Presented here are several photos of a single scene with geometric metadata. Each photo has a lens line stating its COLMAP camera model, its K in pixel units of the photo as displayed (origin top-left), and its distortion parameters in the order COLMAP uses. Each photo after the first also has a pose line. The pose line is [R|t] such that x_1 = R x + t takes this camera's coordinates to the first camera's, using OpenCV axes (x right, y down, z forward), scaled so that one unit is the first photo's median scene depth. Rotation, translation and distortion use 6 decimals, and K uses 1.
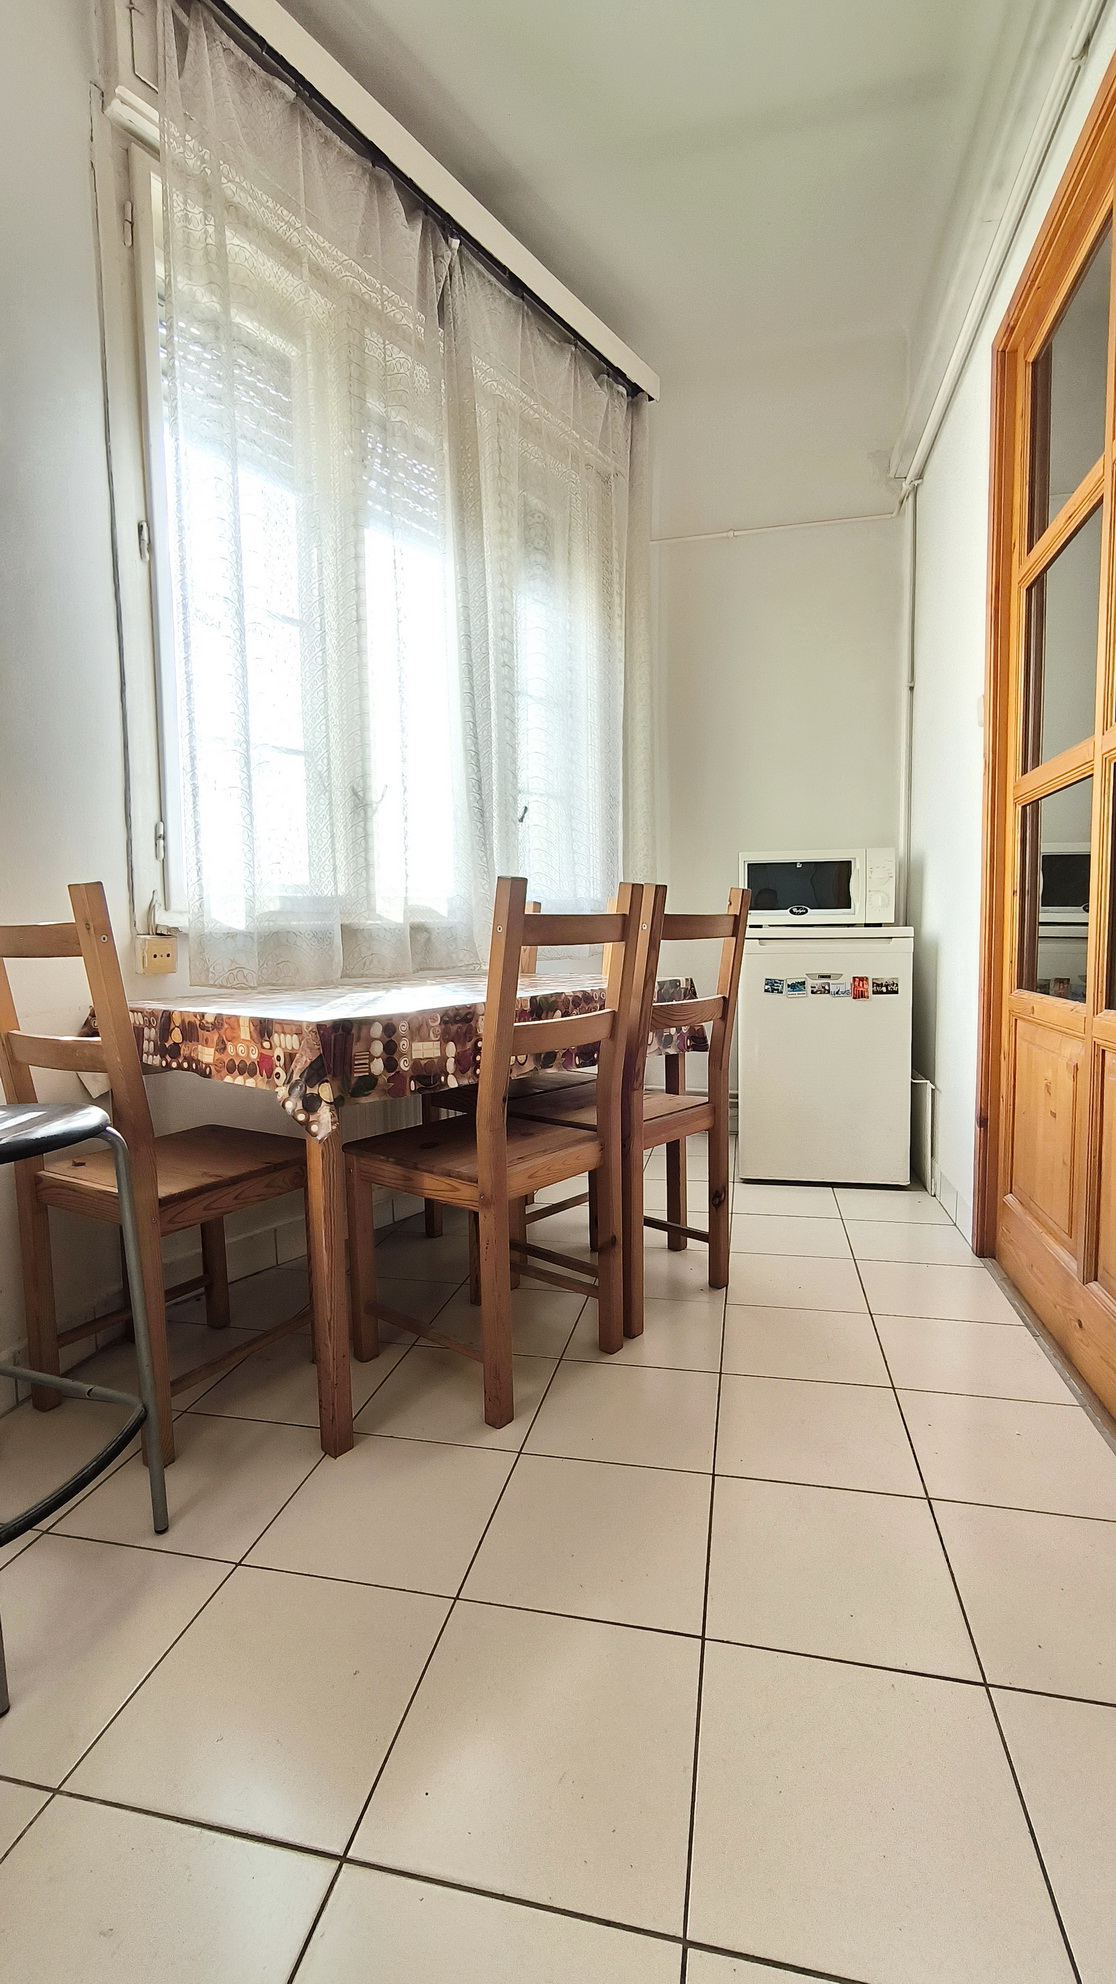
lens RADIAL K [[838.9, 0, 561.3], [0, 838.9, 1005.6], [0, 0, 1]] dist [-0.058312, 0.032132]
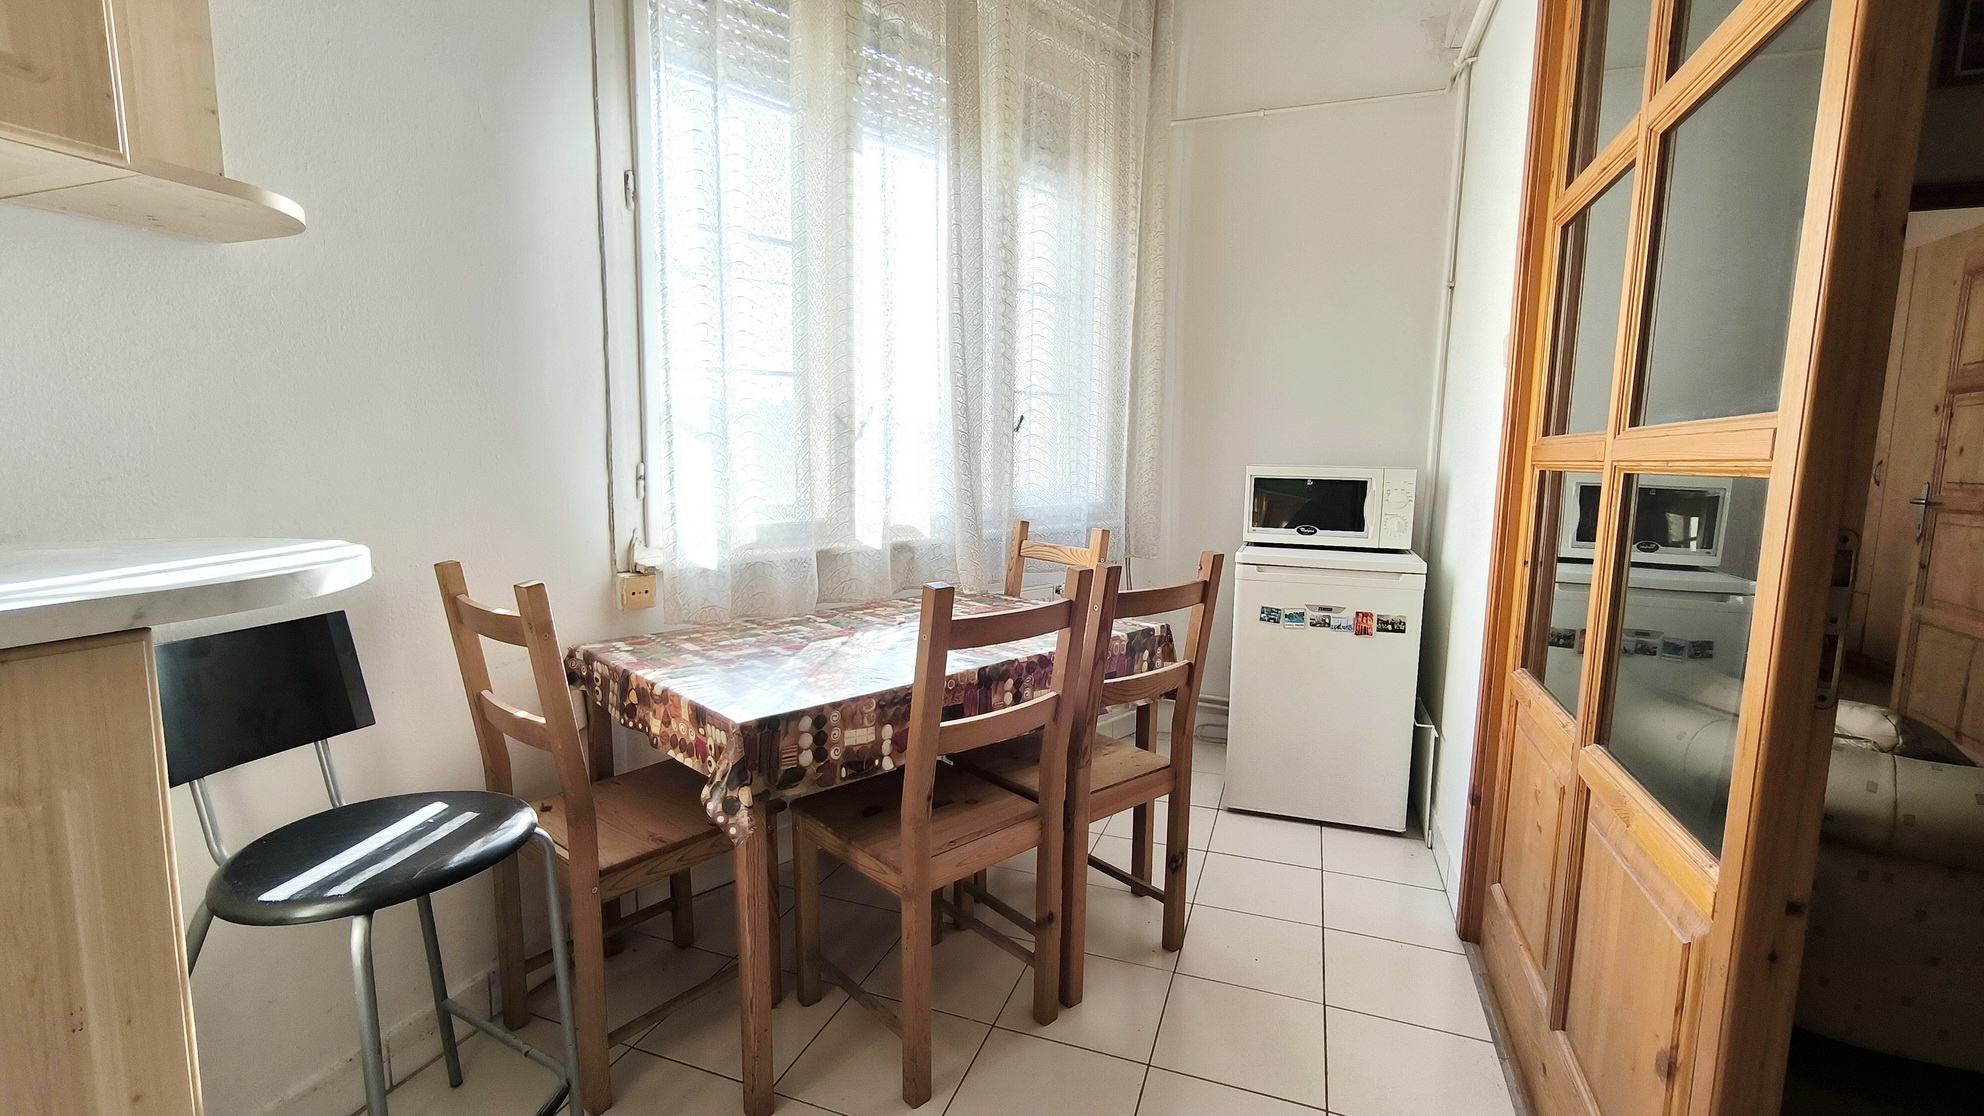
lens RADIAL K [[838.9, 0, 999.7], [0, 838.9, 557.2], [0, 0, 1]] dist [-0.058312, 0.032132]
pose [[0.989998, 0.048693, -0.132410, 0.102450], [-0.042946, 0.998021, 0.045924, -0.171651], [0.134385, -0.039778, 0.990131, 0.027470]]
